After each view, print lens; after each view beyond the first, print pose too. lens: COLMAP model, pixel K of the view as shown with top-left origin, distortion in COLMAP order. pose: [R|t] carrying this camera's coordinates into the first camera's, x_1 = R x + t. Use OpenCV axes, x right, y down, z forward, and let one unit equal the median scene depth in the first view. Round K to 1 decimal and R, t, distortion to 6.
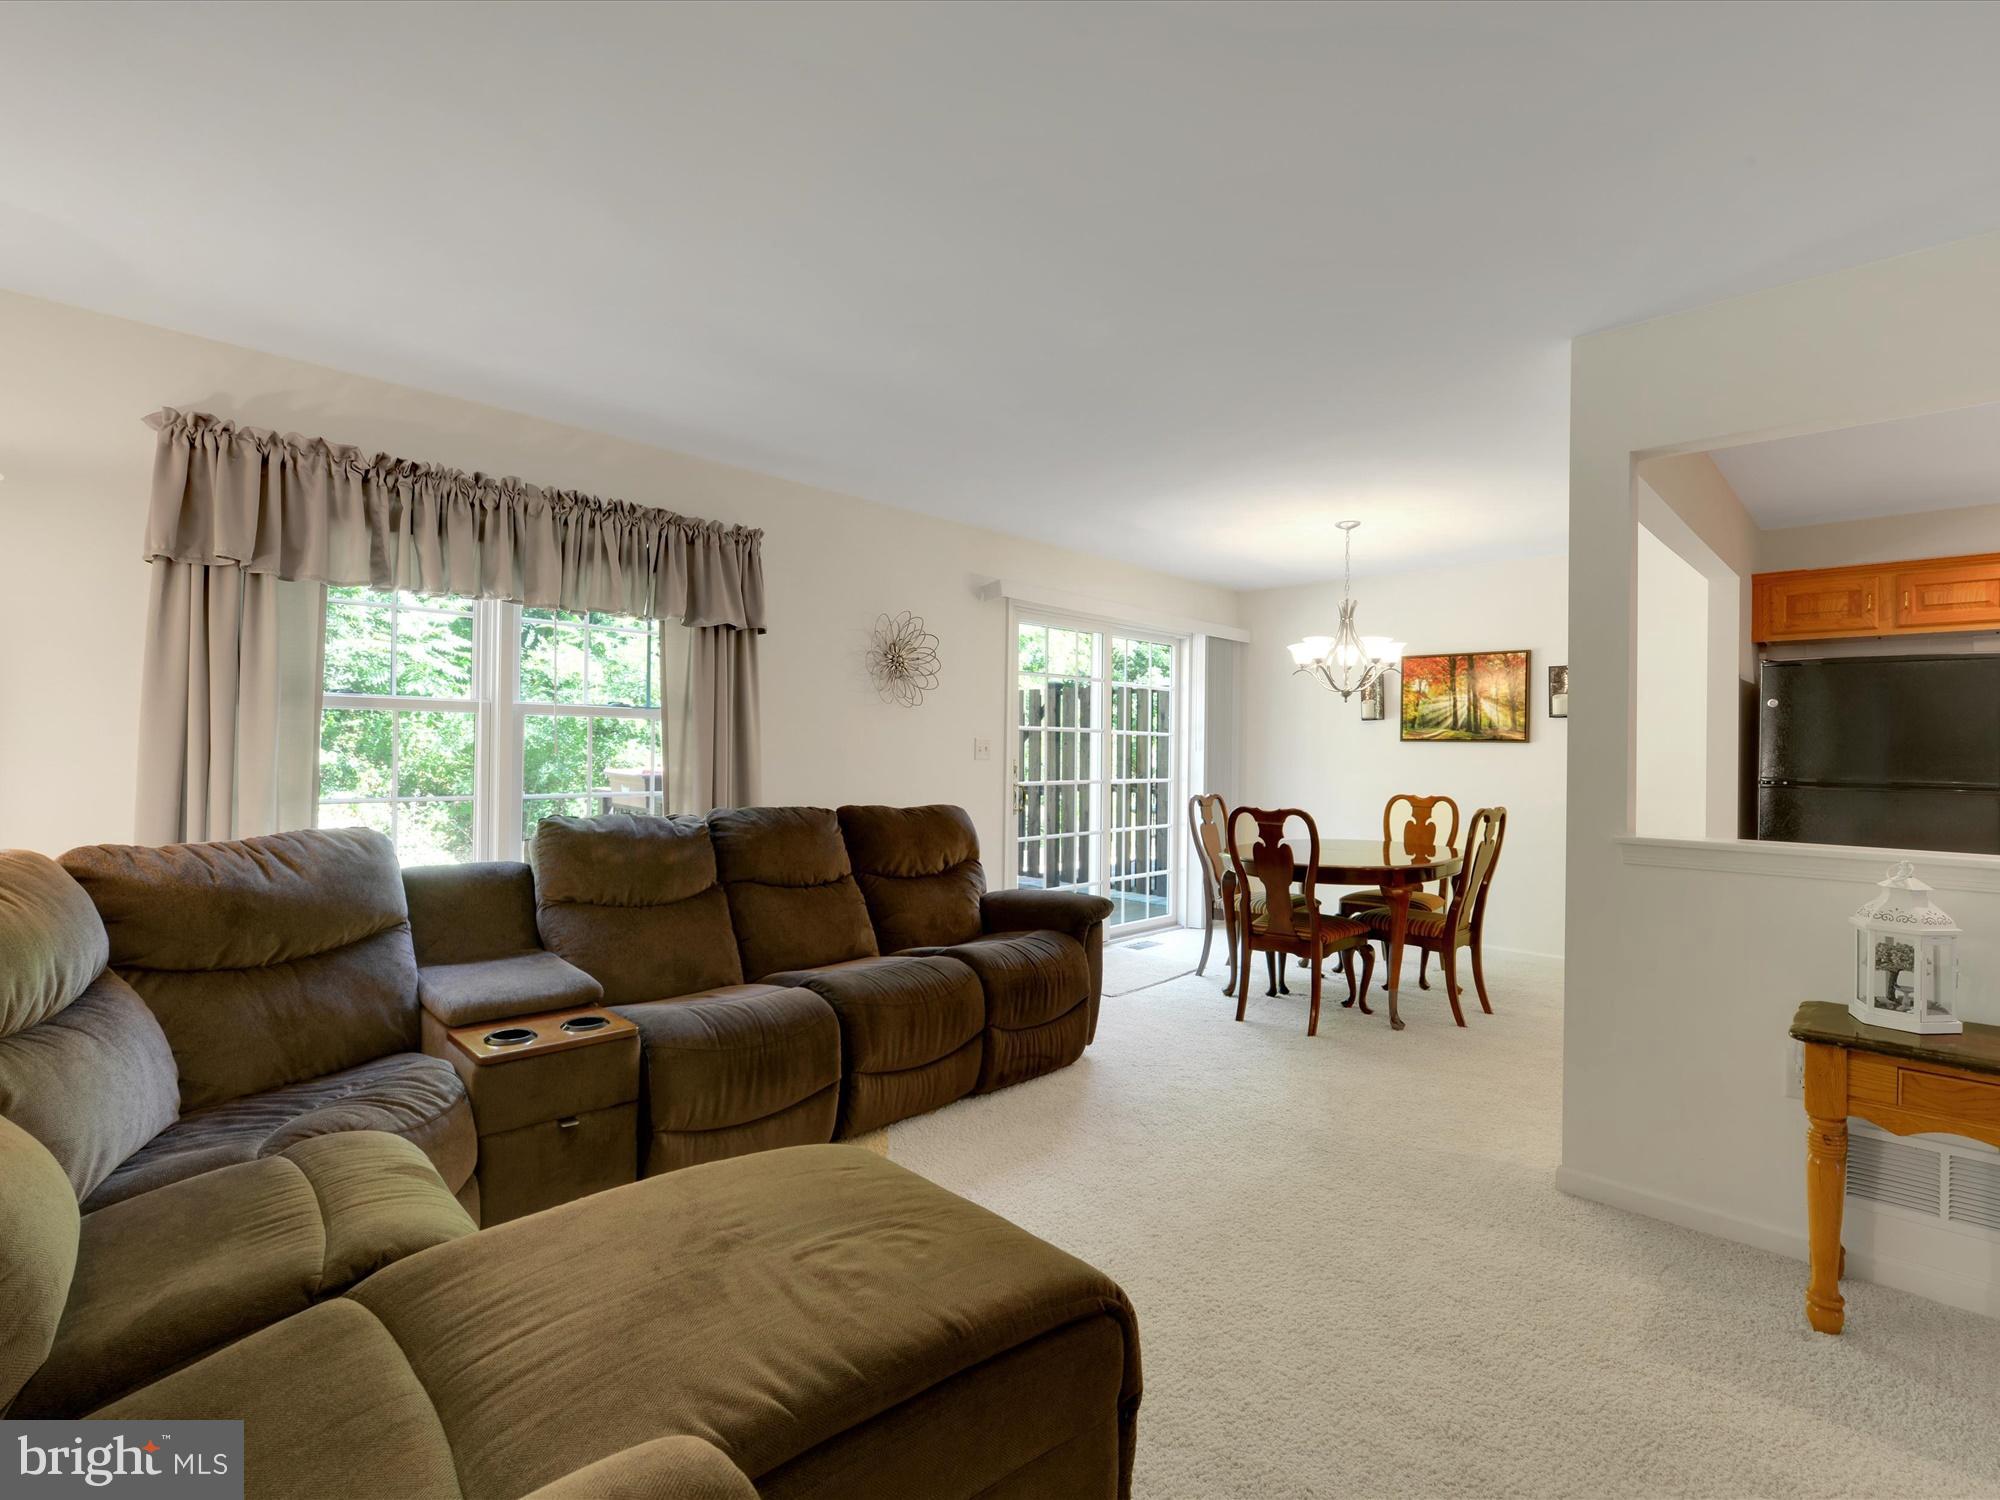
lens RADIAL K [[944.2, 0, 1000.0], [0, 944.2, 750.0], [0, 0, 1]] dist [-0.001542, -0.000880]
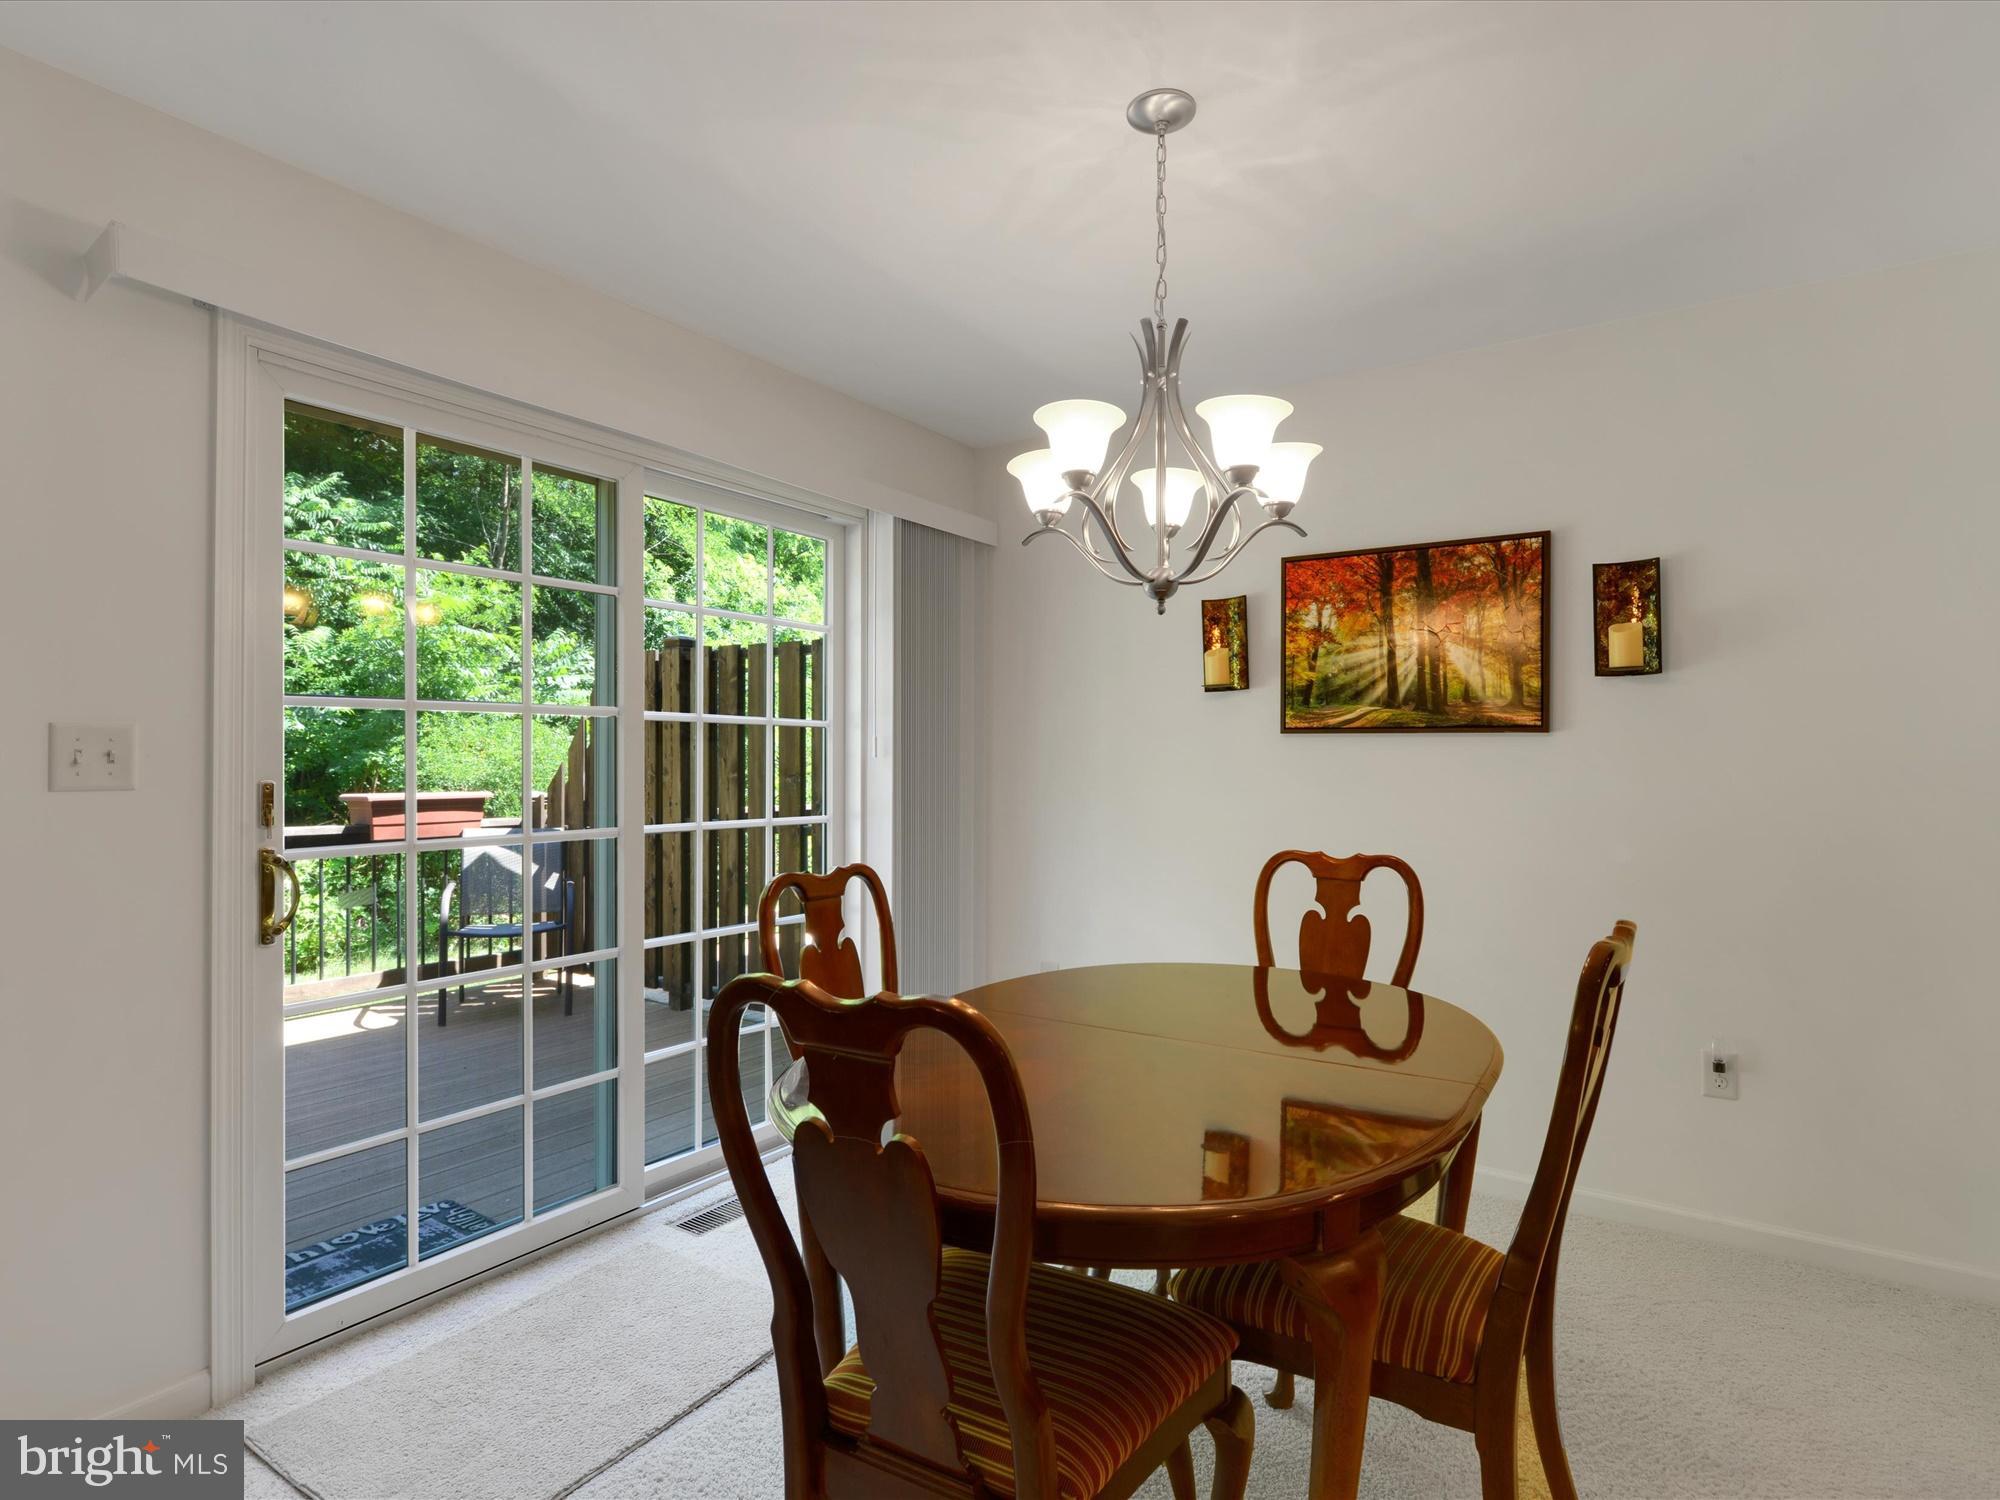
lens RADIAL K [[944.2, 0, 1000.0], [0, 944.2, 750.0], [0, 0, 1]] dist [-0.001542, -0.000880]
pose [[0.988245, -0.011896, 0.152414, 0.221718], [0.011797, 0.999929, 0.001551, -0.002766], [-0.152421, 0.000266, 0.988316, 0.581059]]
